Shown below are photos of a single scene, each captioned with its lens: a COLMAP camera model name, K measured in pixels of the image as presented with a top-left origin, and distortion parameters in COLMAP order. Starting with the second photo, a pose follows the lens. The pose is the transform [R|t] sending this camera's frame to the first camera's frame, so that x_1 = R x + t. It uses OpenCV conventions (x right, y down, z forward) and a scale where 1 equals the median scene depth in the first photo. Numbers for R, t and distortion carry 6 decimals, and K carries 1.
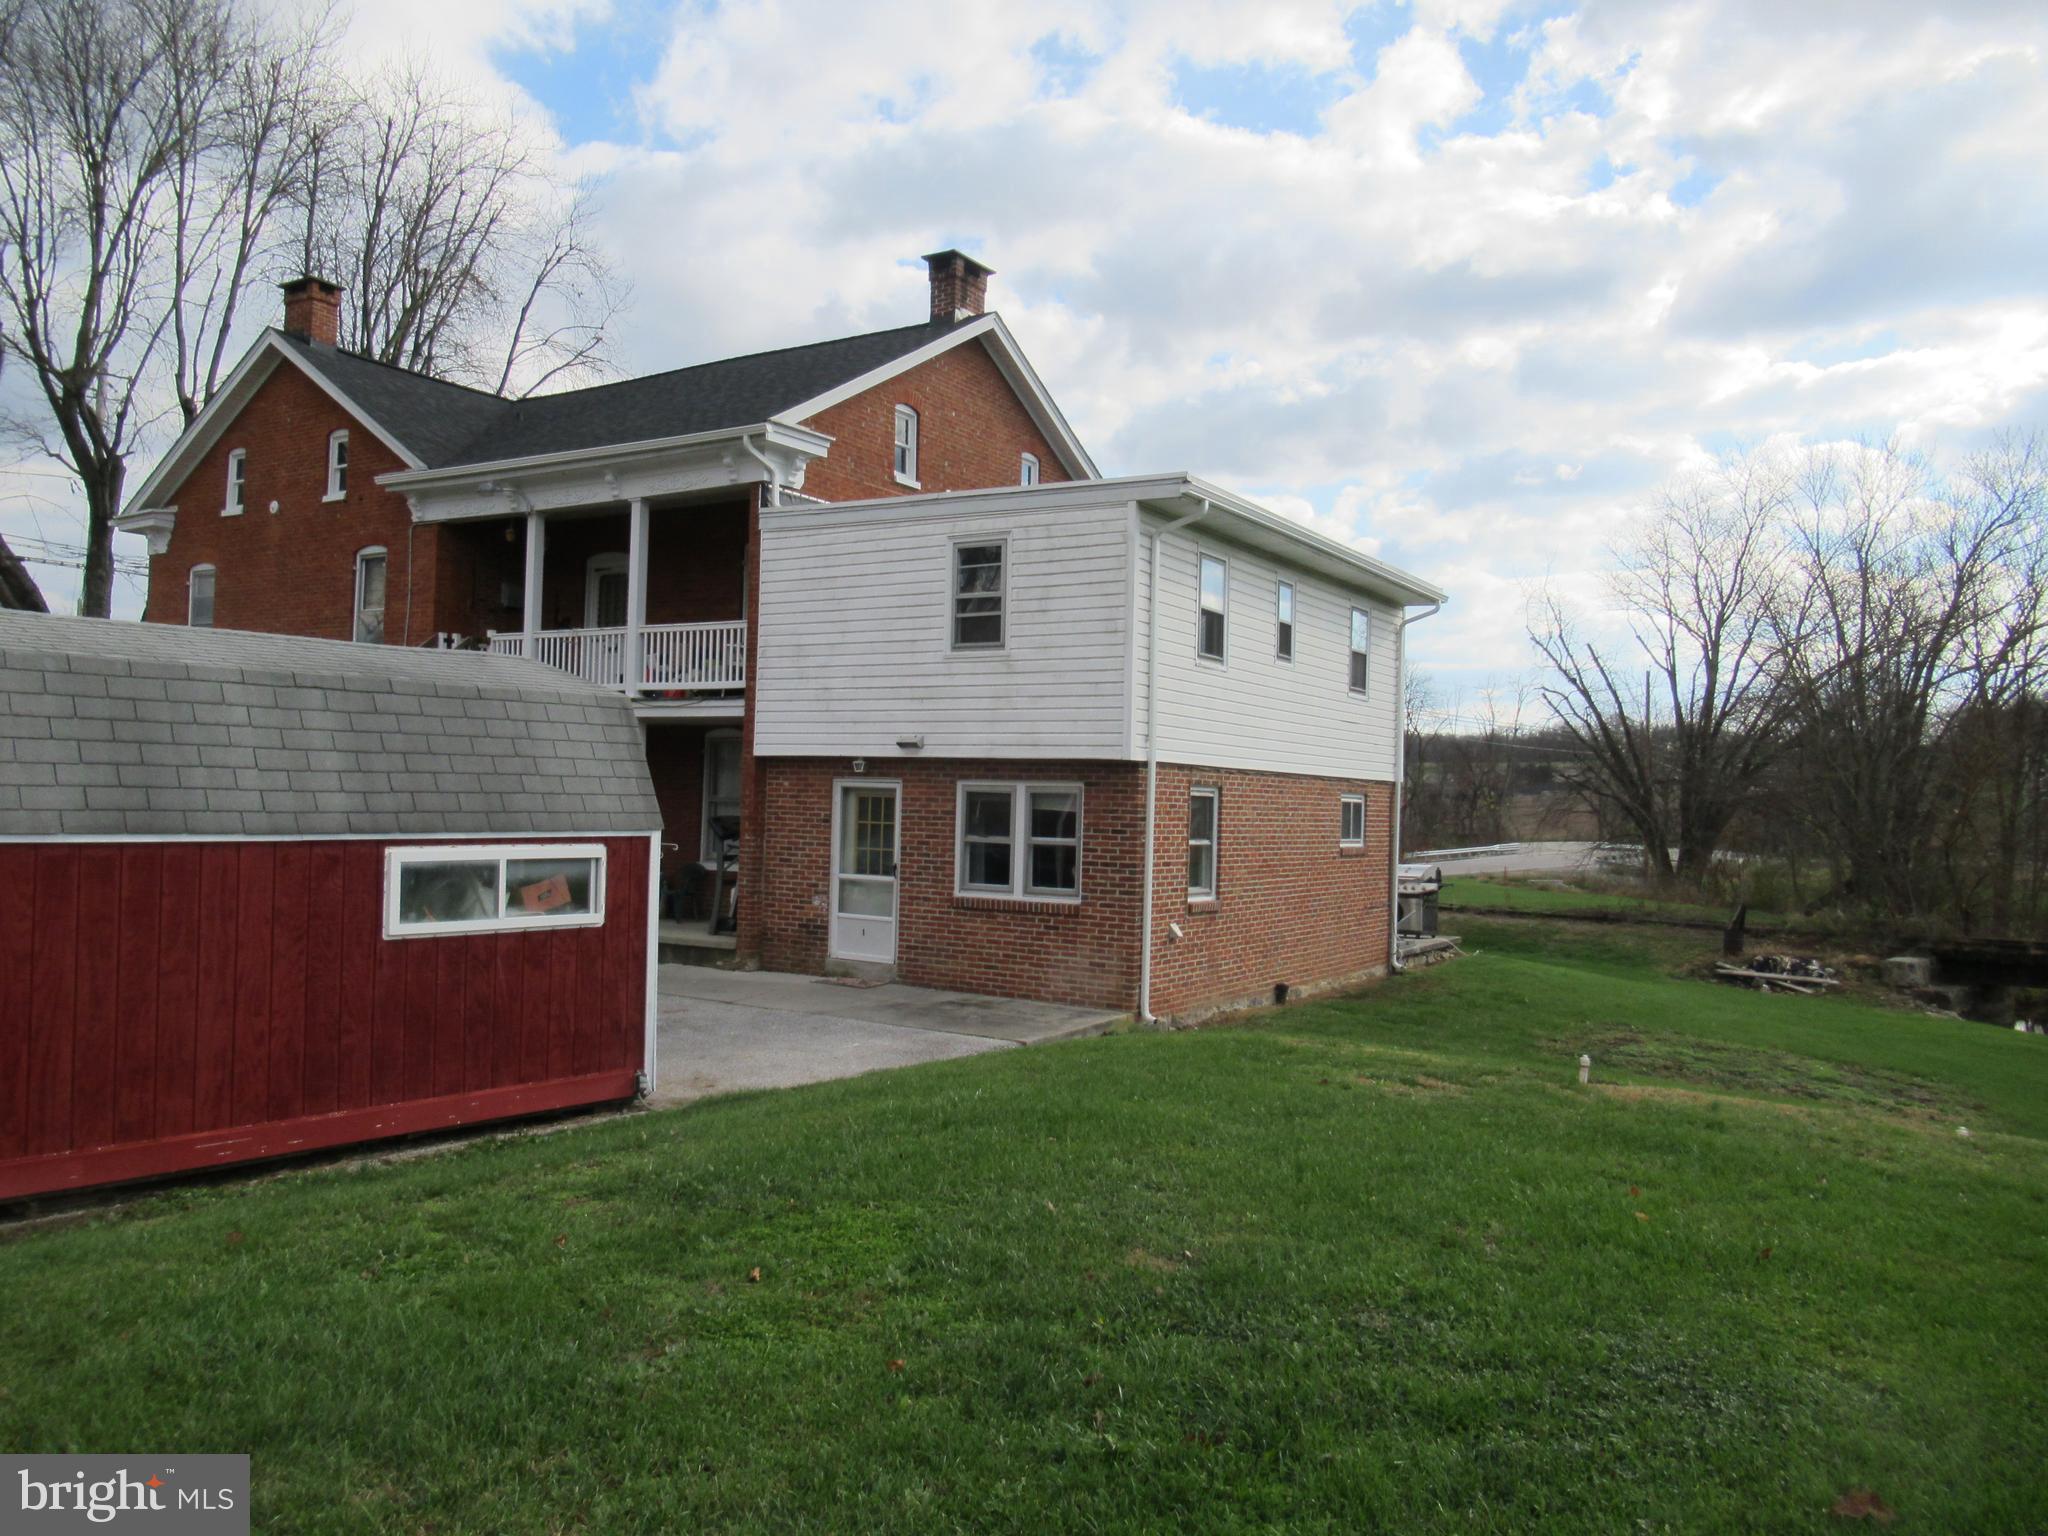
lens RADIAL K [[1464.8, 0, 1029.2], [0, 1464.8, 776.9], [0, 0, 1]] dist [-0.023959, 0.002916]
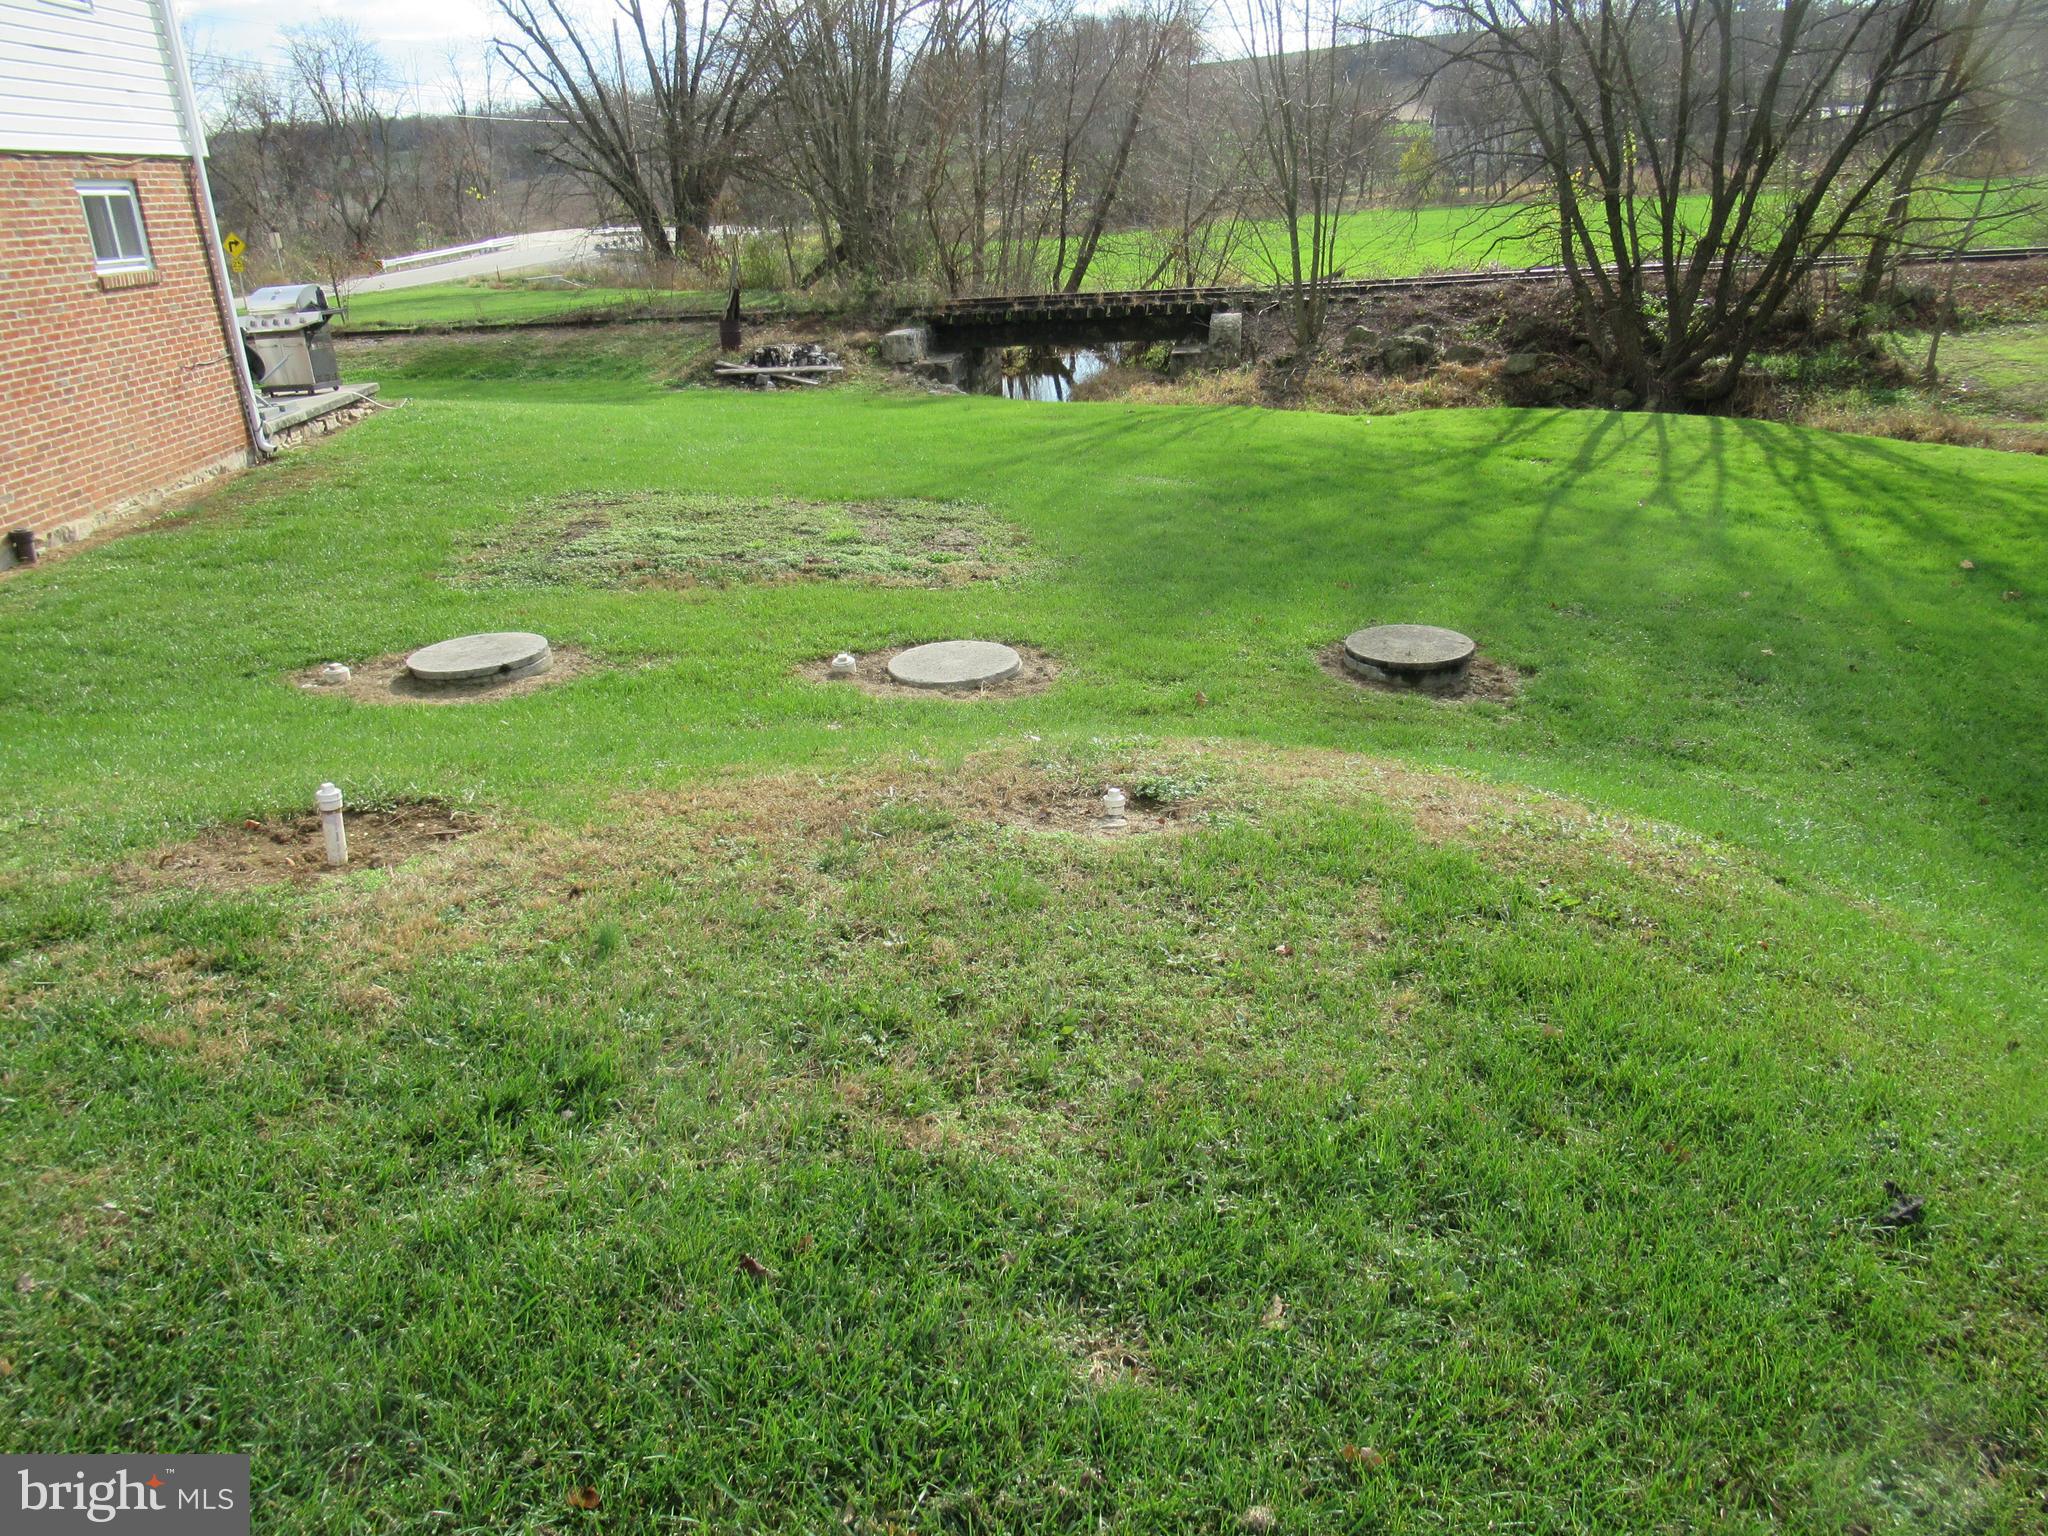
lens RADIAL K [[1464.8, 0, 1029.4], [0, 1464.8, 765.6], [0, 0, 1]] dist [-0.023959, 0.002916]
pose [[0.800911, -0.280415, 0.529065, 0.086361], [0.056023, 0.914782, 0.400044, 0.009234], [-0.596157, -0.290760, 0.748368, 0.154535]]
